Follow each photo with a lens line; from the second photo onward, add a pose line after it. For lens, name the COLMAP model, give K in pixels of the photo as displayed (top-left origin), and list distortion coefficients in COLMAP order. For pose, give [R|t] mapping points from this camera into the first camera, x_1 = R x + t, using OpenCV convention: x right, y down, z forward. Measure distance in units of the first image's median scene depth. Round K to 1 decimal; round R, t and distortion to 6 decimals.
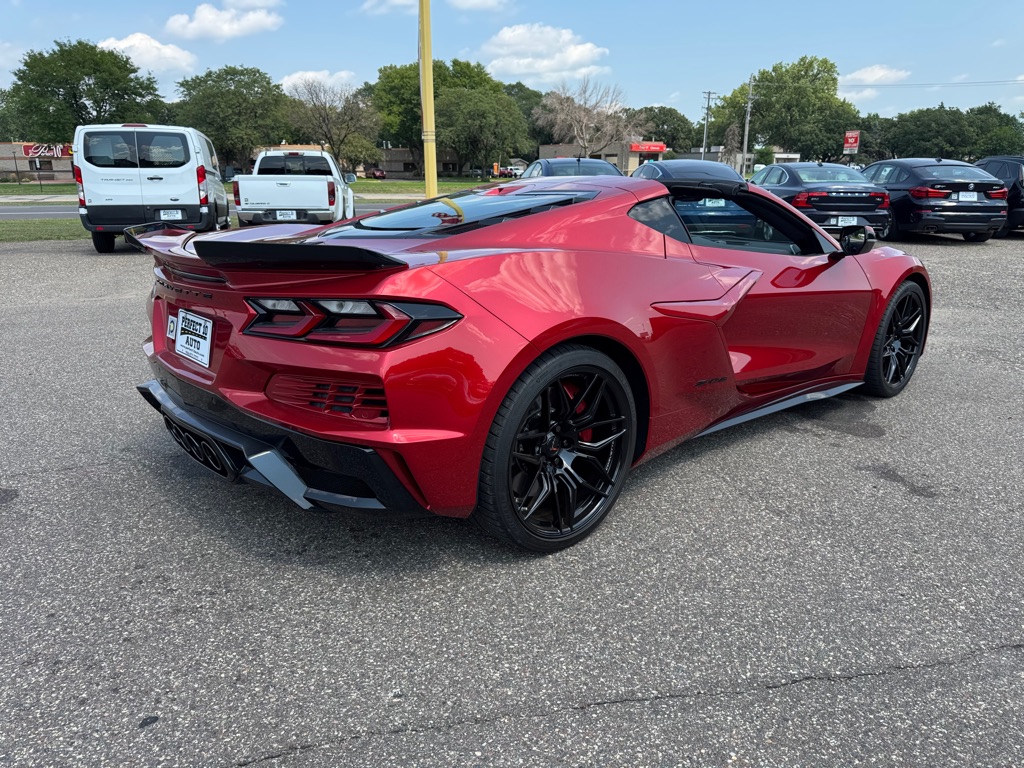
lens RADIAL K [[729.1, 0, 508.9], [0, 729.1, 384.5], [0, 0, 1]] dist [0.016465, -0.023587]
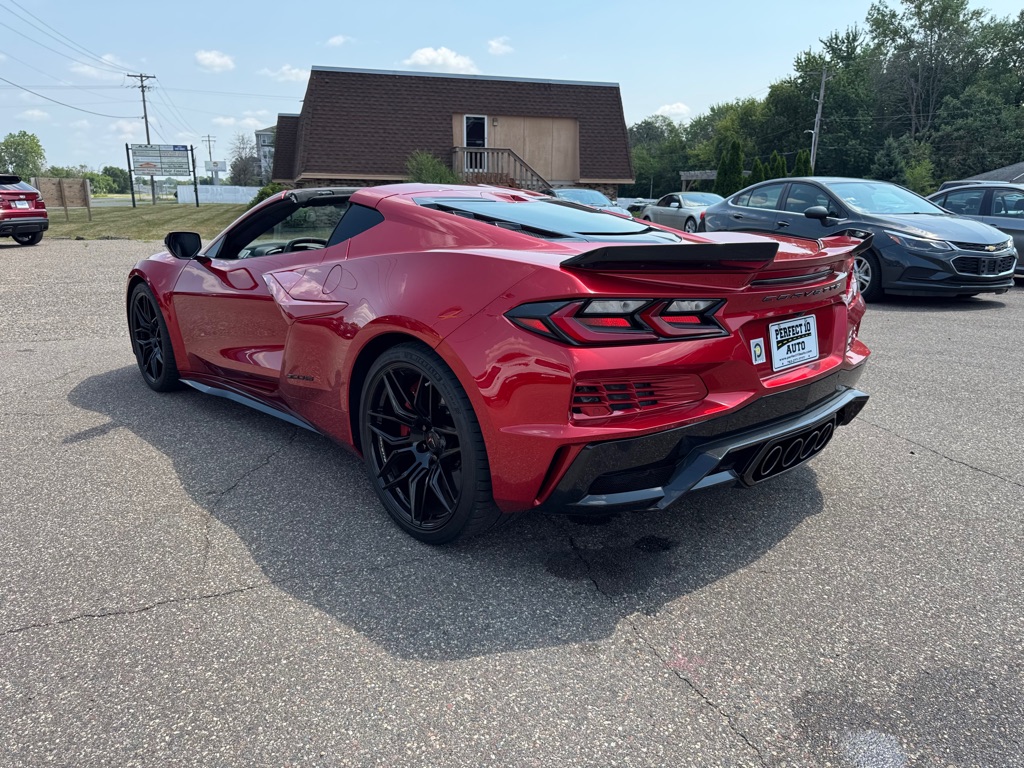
lens RADIAL K [[729.1, 0, 508.9], [0, 729.1, 384.5], [0, 0, 1]] dist [0.016465, -0.023587]
pose [[-0.005532, -0.252127, 0.967678, -0.253049], [0.271788, 0.930886, 0.244094, -0.064615], [-0.962341, 0.264354, 0.063375, 0.239164]]
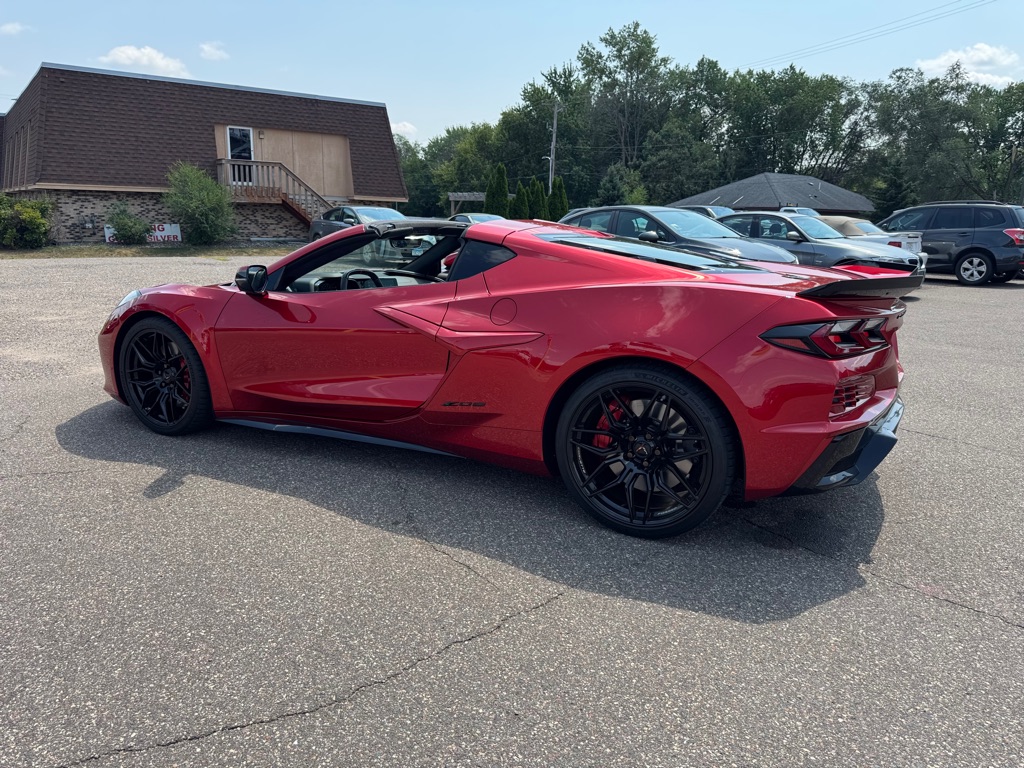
lens RADIAL K [[729.1, 0, 508.9], [0, 729.1, 384.5], [0, 0, 1]] dist [0.016465, -0.023587]
pose [[-0.347564, -0.220629, 0.911330, -0.252227], [0.240079, 0.918585, 0.313947, -0.105281], [-0.906400, 0.327908, -0.266298, 0.361803]]
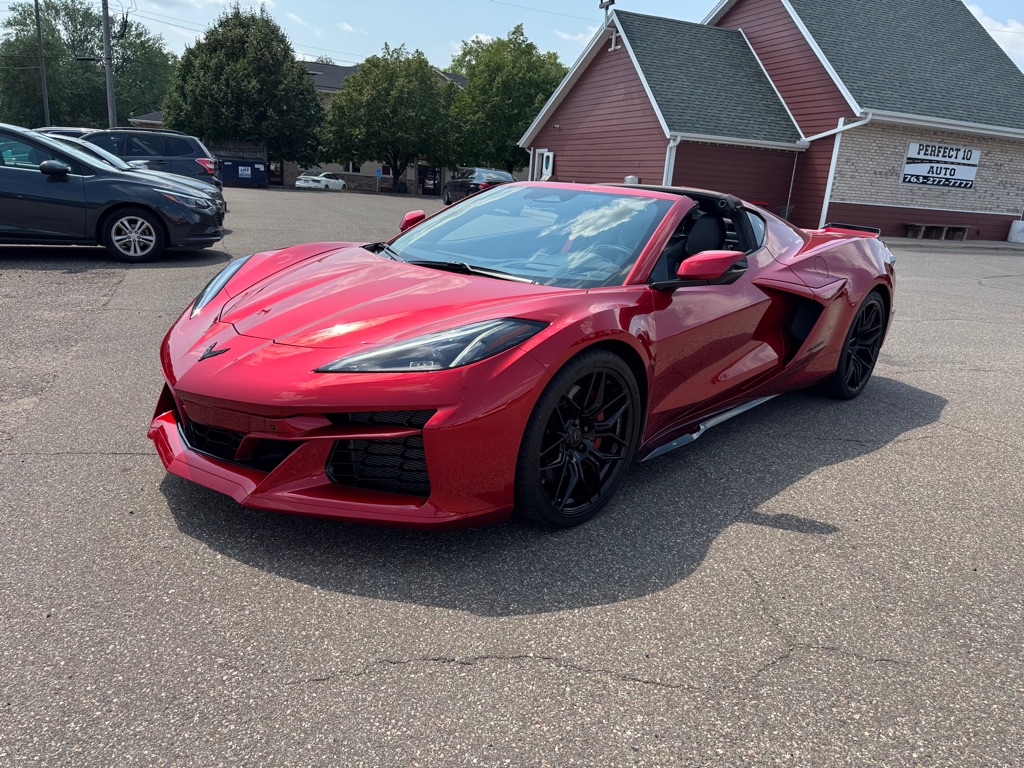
lens RADIAL K [[726.7, 0, 506.5], [0, 726.7, 382.8], [0, 0, 1]] dist [0.026452, -0.038810]
pose [[-0.995562, -0.048943, -0.080374, 0.107339], [-0.084024, 0.846913, 0.525051, -0.160613], [0.042373, 0.529474, -0.847267, 0.563620]]
